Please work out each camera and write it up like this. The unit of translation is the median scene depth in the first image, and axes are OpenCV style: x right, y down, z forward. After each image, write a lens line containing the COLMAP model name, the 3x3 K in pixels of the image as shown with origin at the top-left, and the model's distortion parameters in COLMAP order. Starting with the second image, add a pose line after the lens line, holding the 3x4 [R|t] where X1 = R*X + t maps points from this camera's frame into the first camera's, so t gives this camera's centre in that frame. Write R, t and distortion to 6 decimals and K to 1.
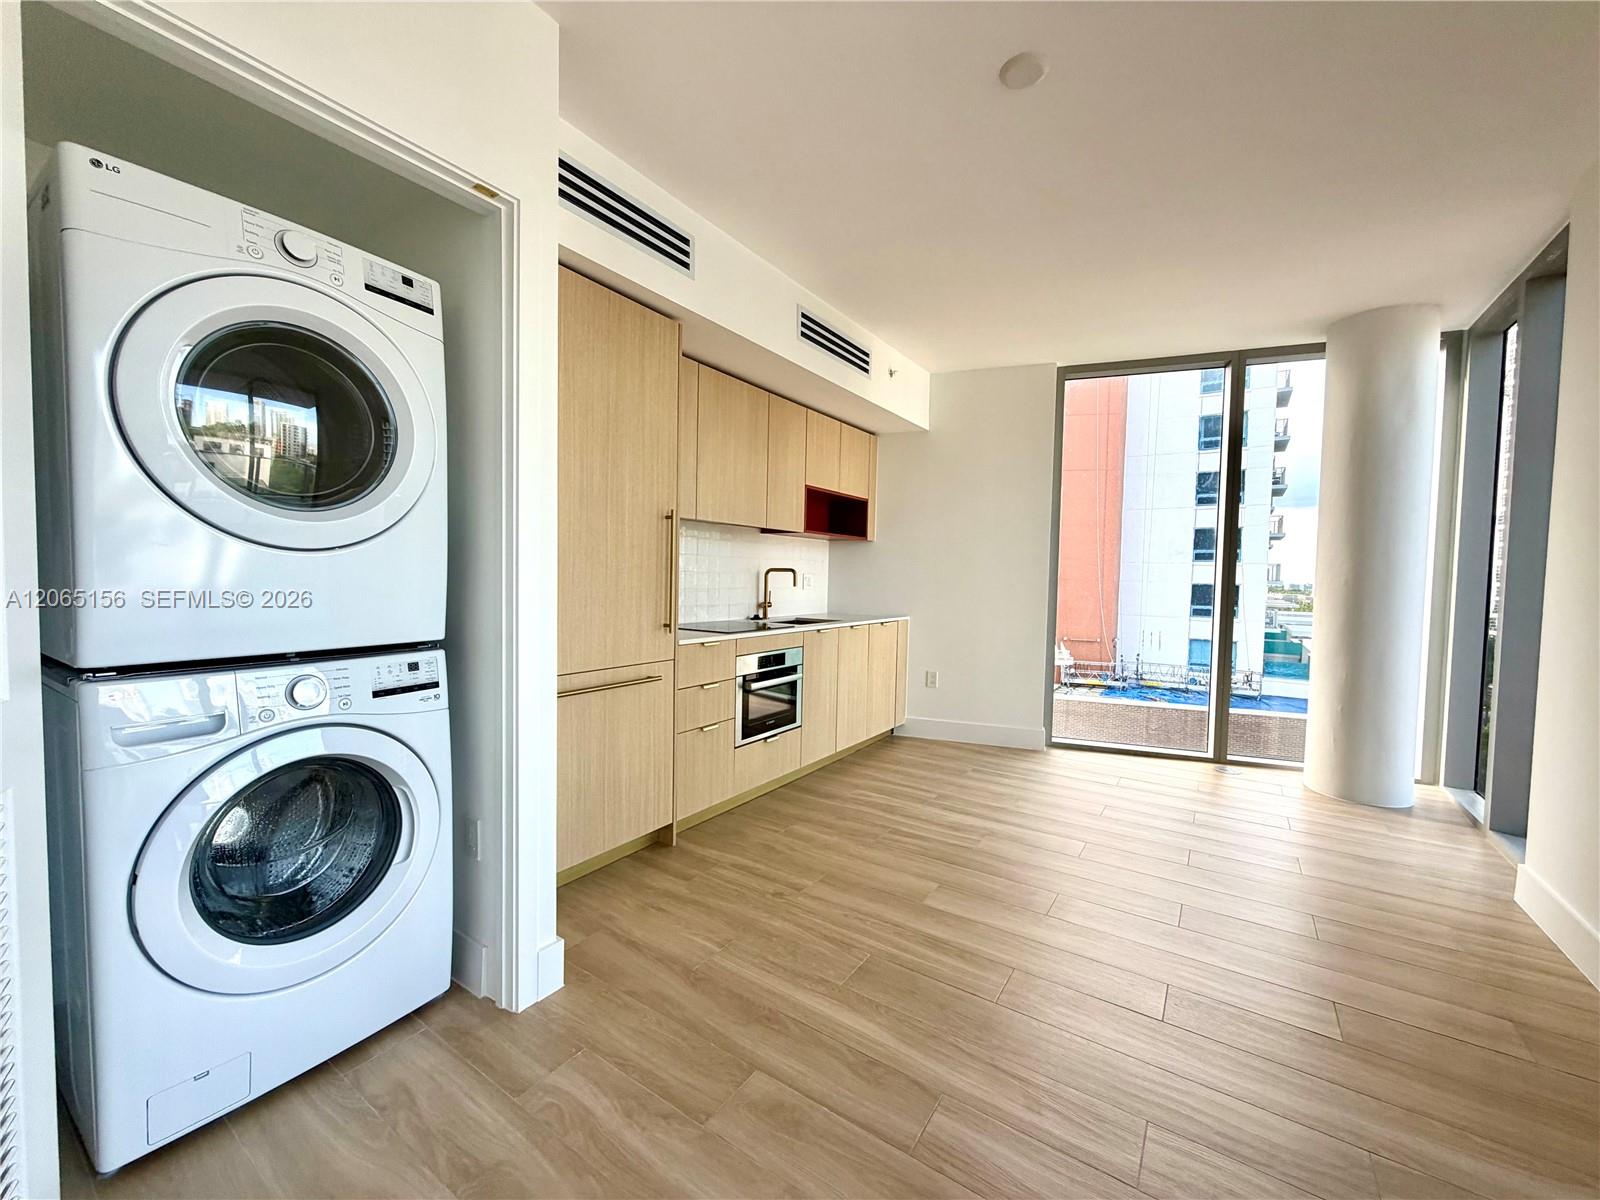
lens RADIAL K [[634.9, 0, 795.0], [0, 634.9, 600.5], [0, 0, 1]] dist [-0.001103, 0.000047]
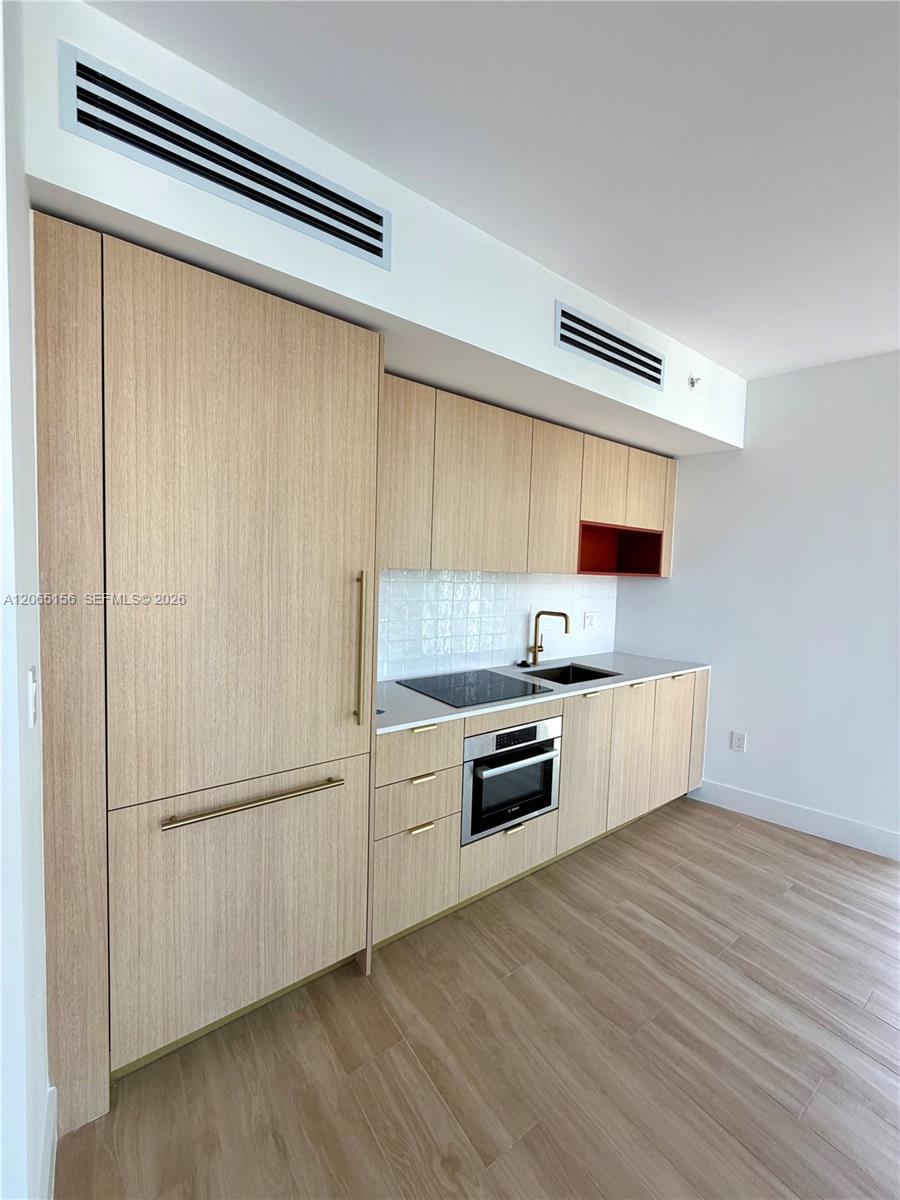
lens RADIAL K [[476.2, 0, 449.7], [0, 476.2, 596.6], [0, 0, 1]] dist [-0.001103, 0.000047]
pose [[0.940664, 0.028169, -0.338168, 0.087668], [-0.025906, 0.999602, 0.011205, -0.095292], [0.338349, -0.001780, 0.941019, 0.378622]]
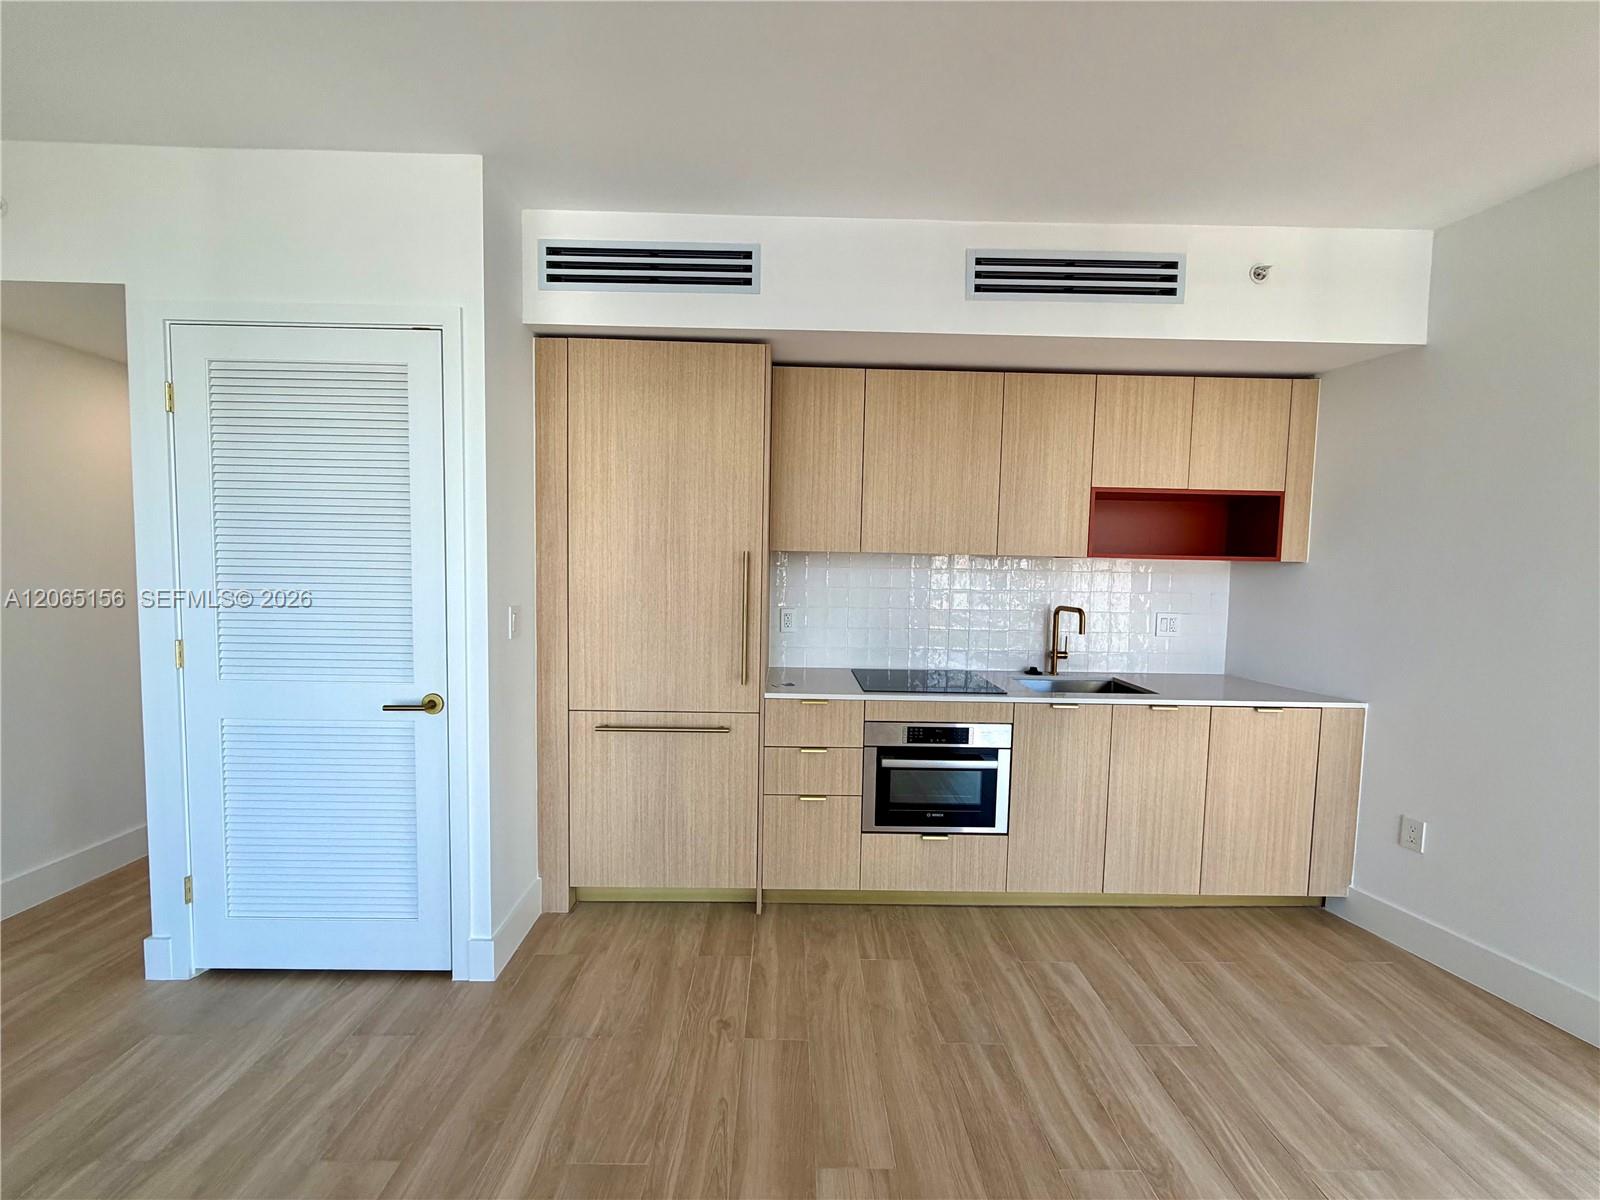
lens RADIAL K [[634.9, 0, 795.0], [0, 634.9, 600.5], [0, 0, 1]] dist [-0.001103, 0.000047]
pose [[0.572996, 0.042392, -0.818461, 0.479015], [-0.041535, 0.998880, 0.022659, -0.075890], [0.818505, 0.021011, 0.574115, 0.420438]]
